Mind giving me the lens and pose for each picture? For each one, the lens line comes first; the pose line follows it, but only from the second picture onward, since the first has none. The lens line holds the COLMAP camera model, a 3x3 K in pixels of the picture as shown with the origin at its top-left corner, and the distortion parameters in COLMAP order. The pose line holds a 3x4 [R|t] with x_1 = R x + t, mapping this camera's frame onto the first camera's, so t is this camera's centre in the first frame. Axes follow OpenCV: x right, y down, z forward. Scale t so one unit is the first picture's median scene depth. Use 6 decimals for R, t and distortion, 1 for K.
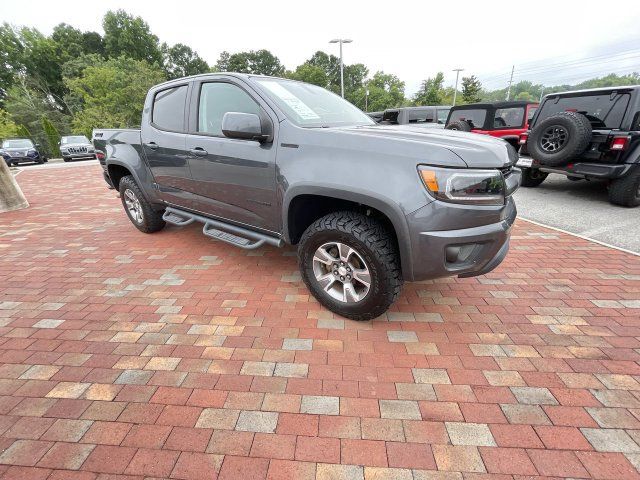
lens RADIAL K [[260.3, 0, 320.7], [0, 260.3, 239.8], [0, 0, 1]] dist [-0.002731, -0.000307]
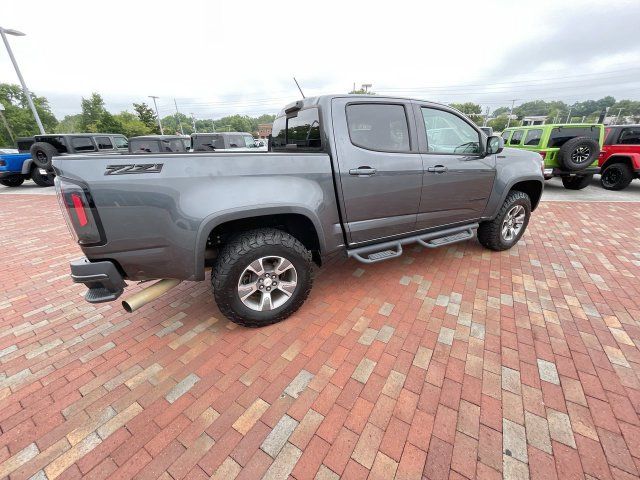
lens RADIAL K [[260.3, 0, 320.7], [0, 260.3, 239.8], [0, 0, 1]] dist [-0.002731, -0.000307]
pose [[0.481609, -0.292961, 0.825970, -1.256283], [0.362770, 0.924579, 0.116411, -0.276921], [-0.797778, 0.243573, 0.551563, 0.648596]]
